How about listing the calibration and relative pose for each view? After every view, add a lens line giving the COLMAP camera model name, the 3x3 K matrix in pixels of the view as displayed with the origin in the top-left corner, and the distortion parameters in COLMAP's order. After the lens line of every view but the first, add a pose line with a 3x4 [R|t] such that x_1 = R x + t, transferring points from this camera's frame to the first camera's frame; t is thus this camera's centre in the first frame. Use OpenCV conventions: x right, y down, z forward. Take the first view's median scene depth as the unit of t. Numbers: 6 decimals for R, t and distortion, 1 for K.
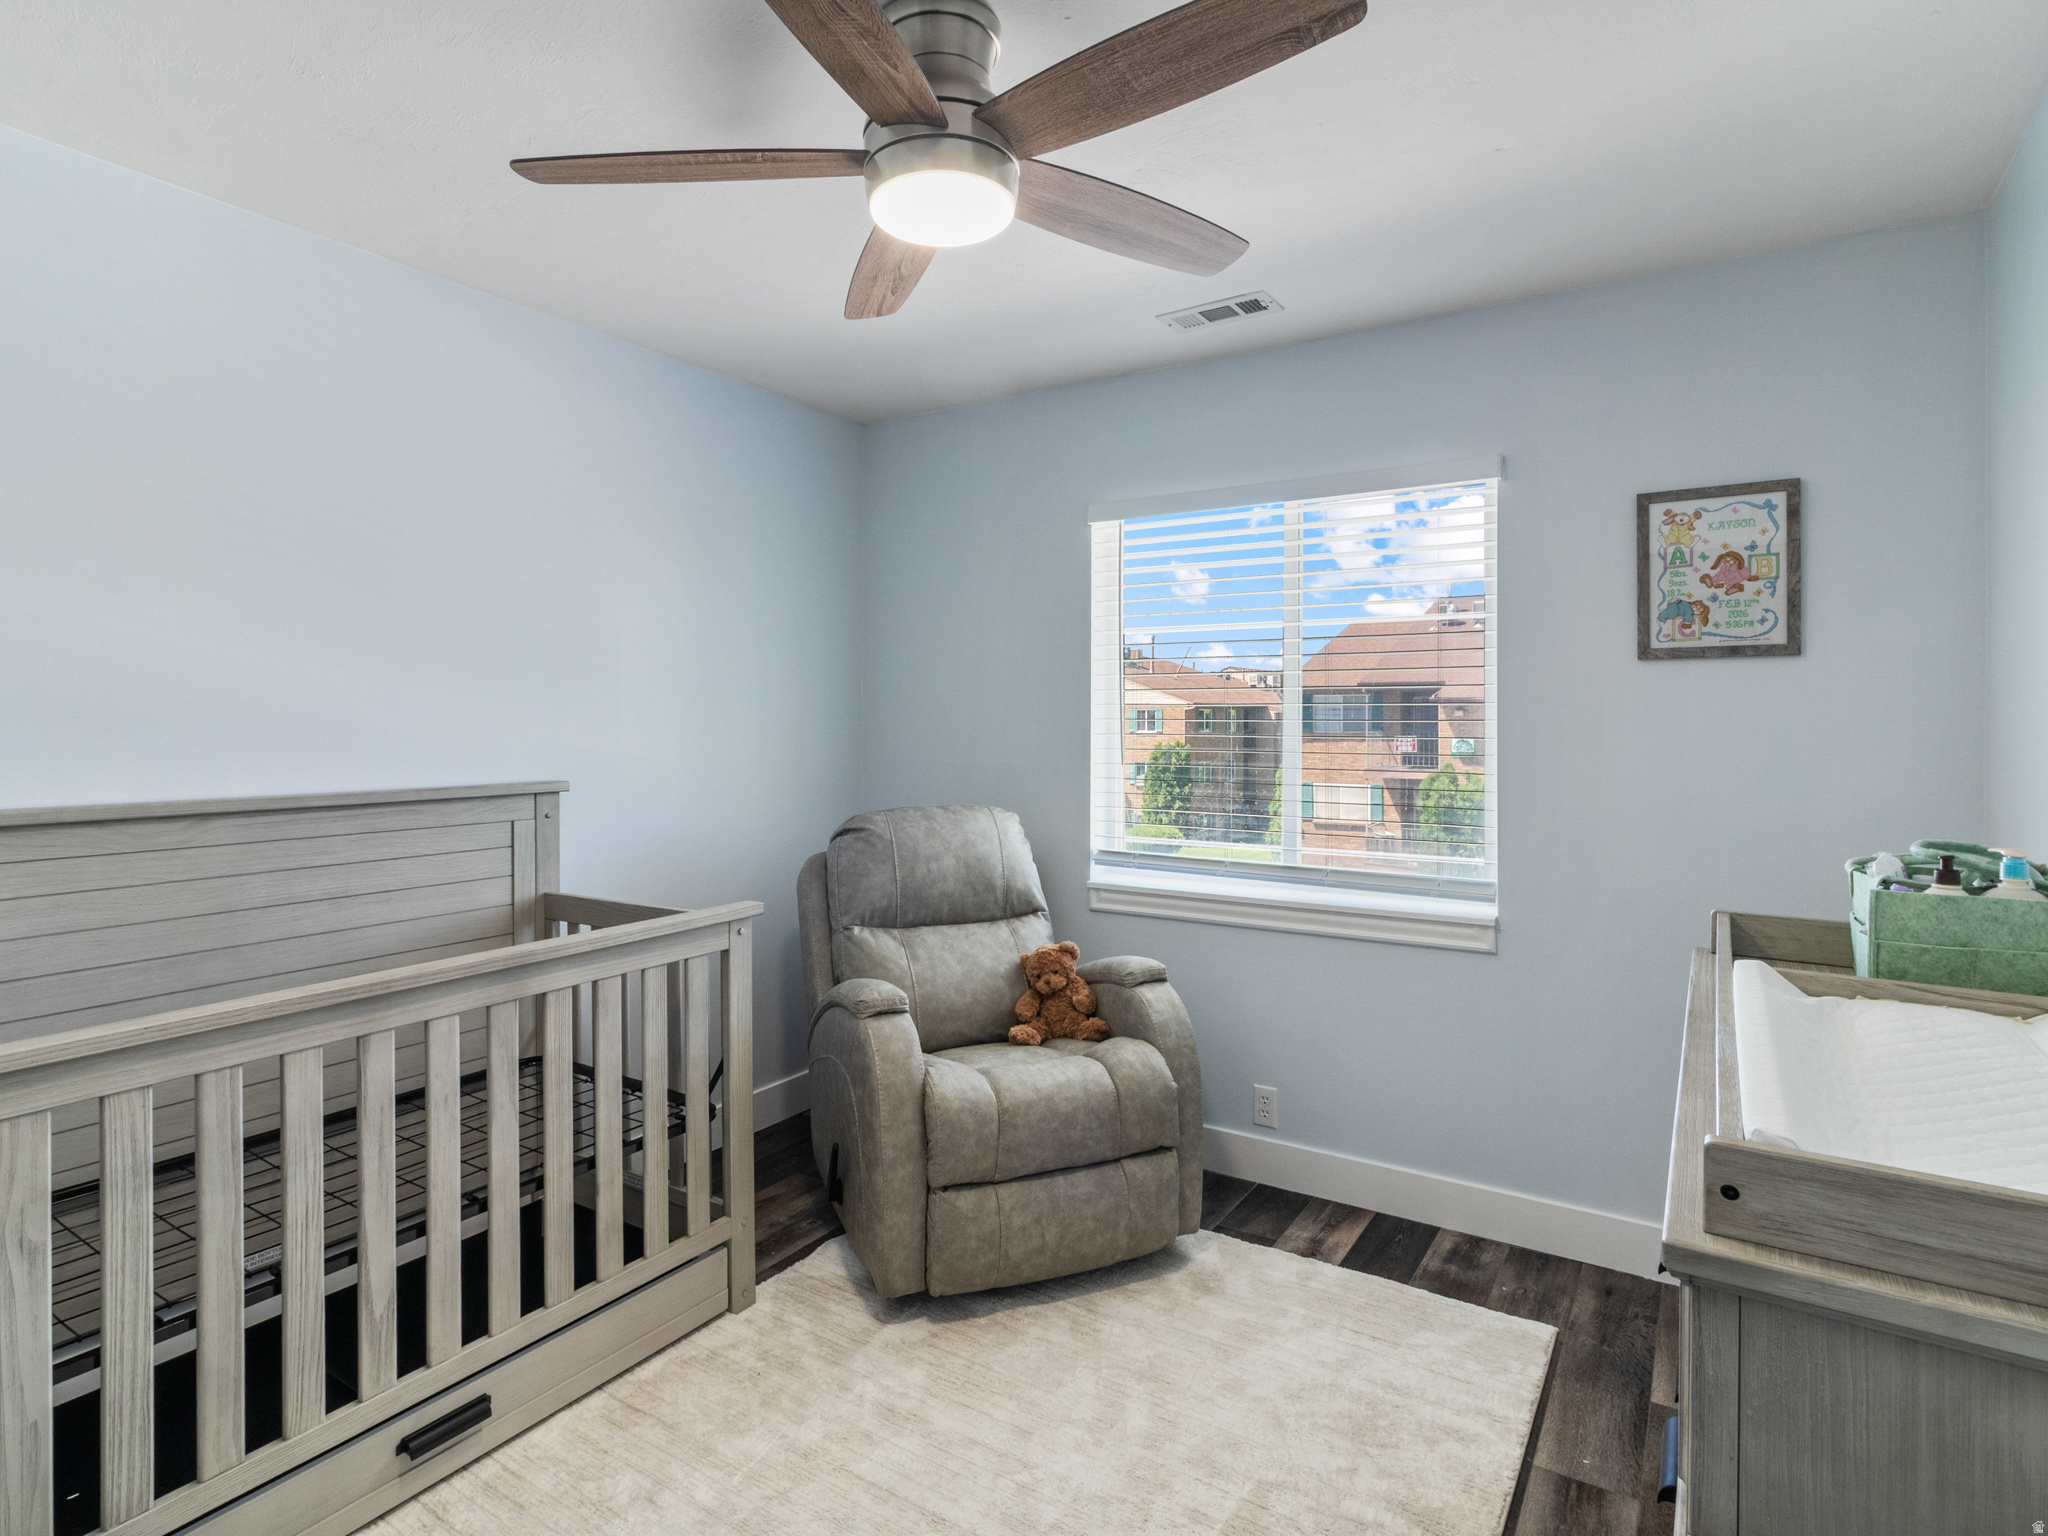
lens RADIAL K [[1097.7, 0, 1025.2], [0, 1097.7, 746.9], [0, 0, 1]] dist [-0.000372, 0.001586]
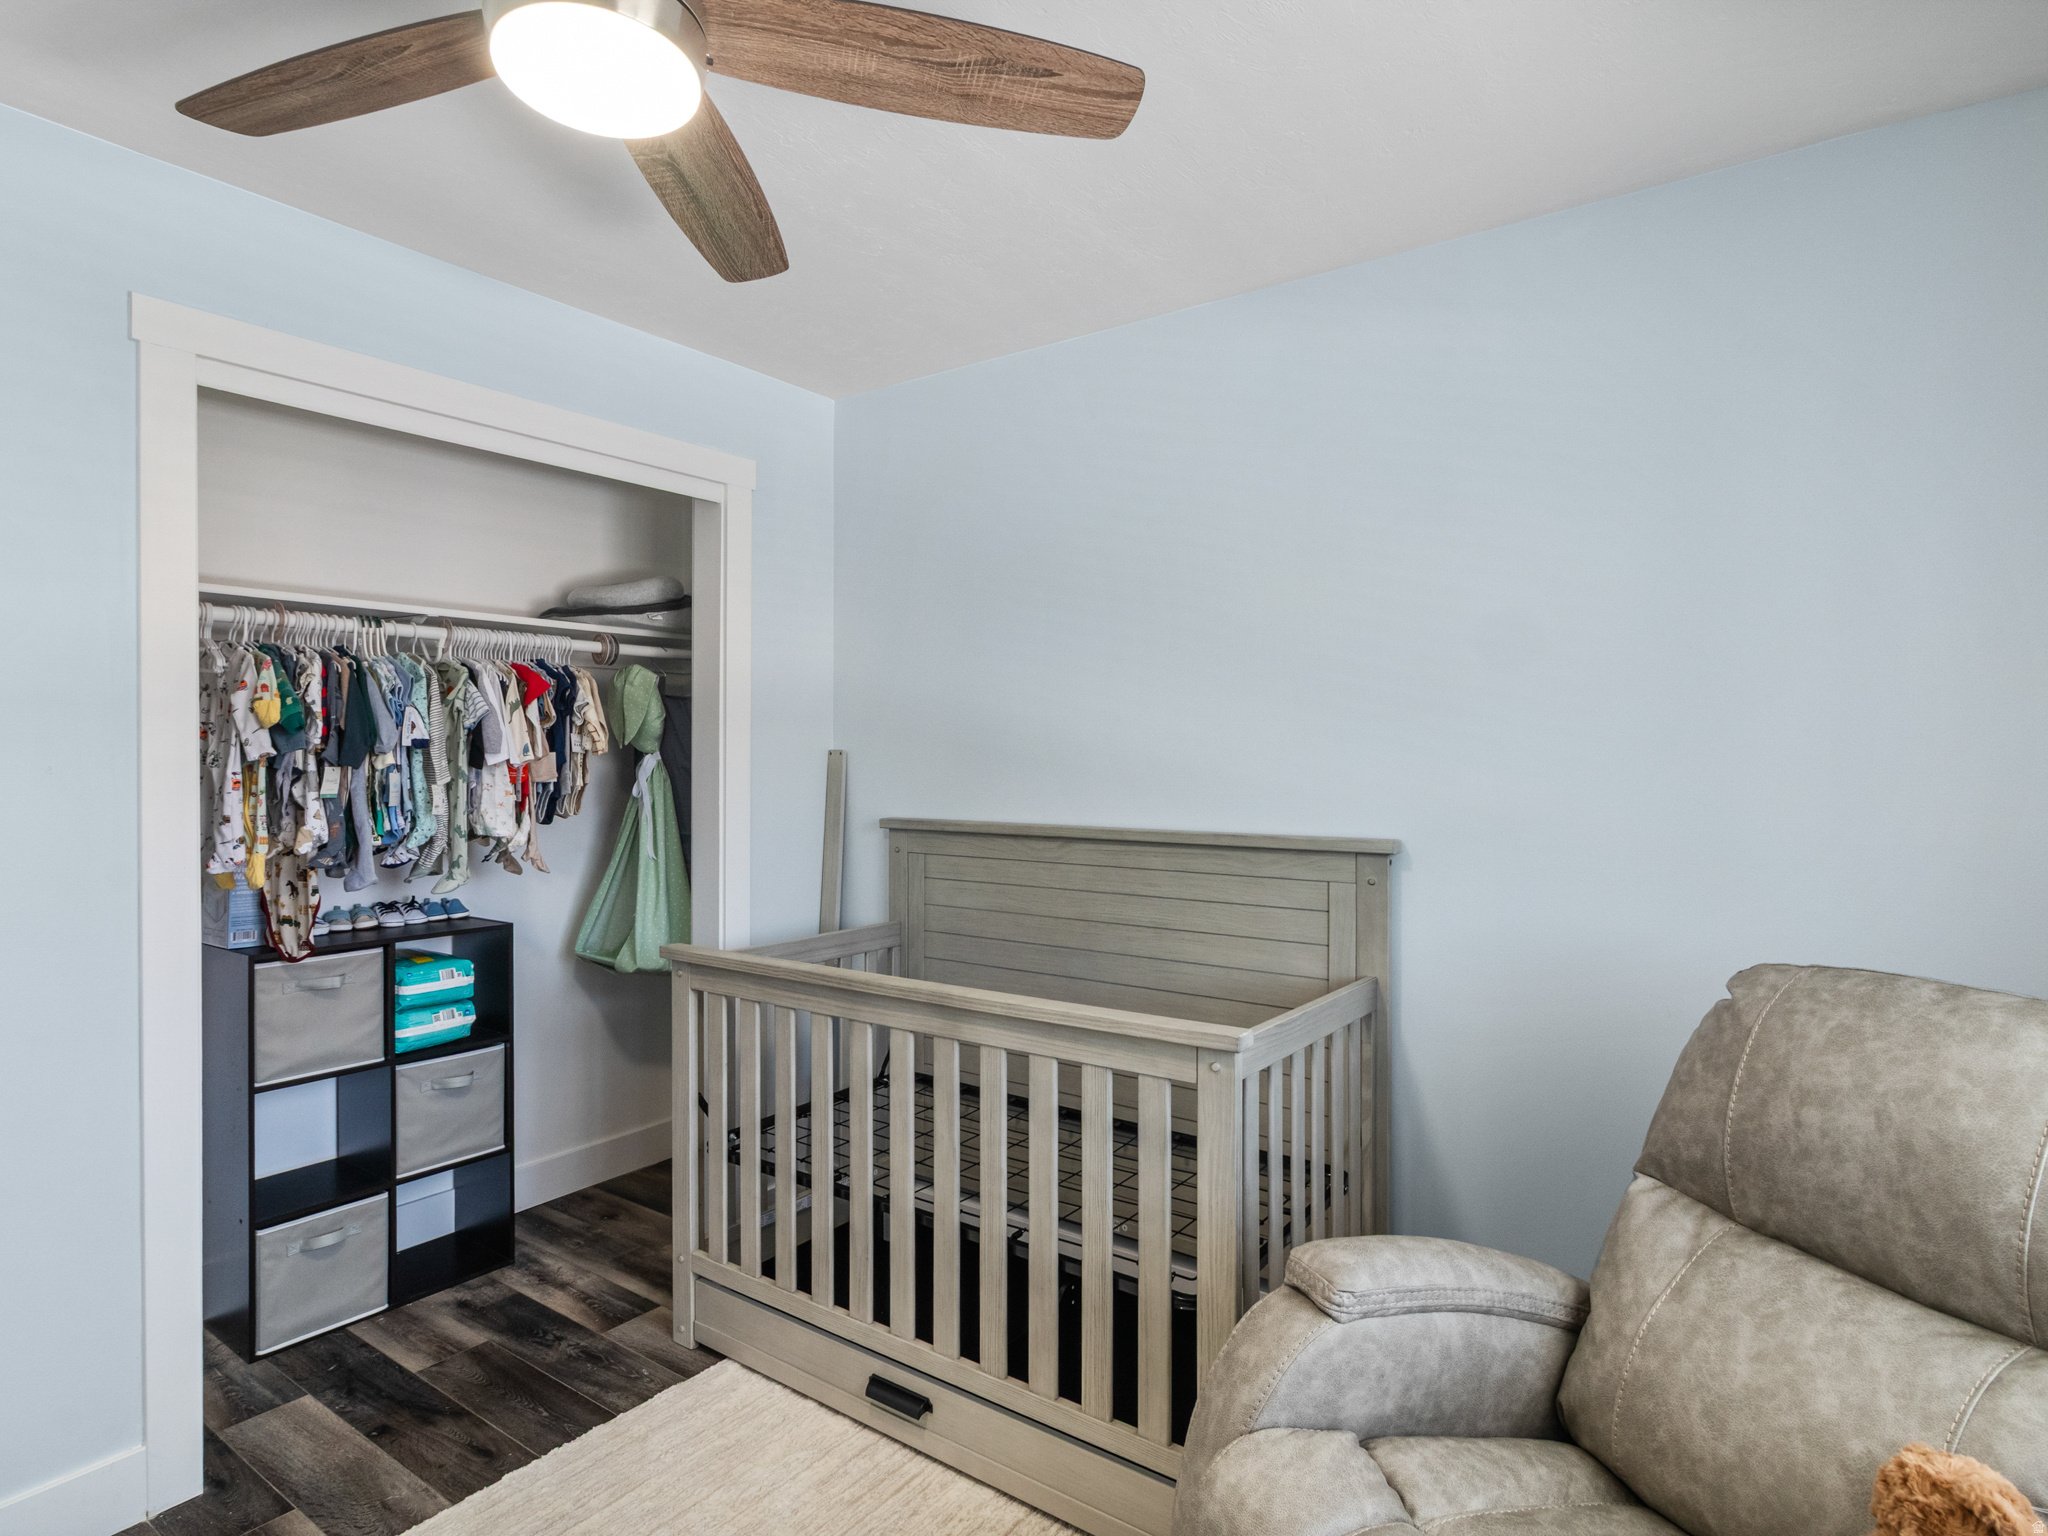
lens RADIAL K [[1097.7, 0, 1027.8], [0, 1097.7, 770.3], [0, 0, 1]] dist [-0.000372, 0.001586]
pose [[-0.050703, 0.012048, -0.998641, 0.456853], [-0.025791, 0.999578, 0.013369, -0.028577], [0.998381, 0.026434, -0.050371, 0.933353]]
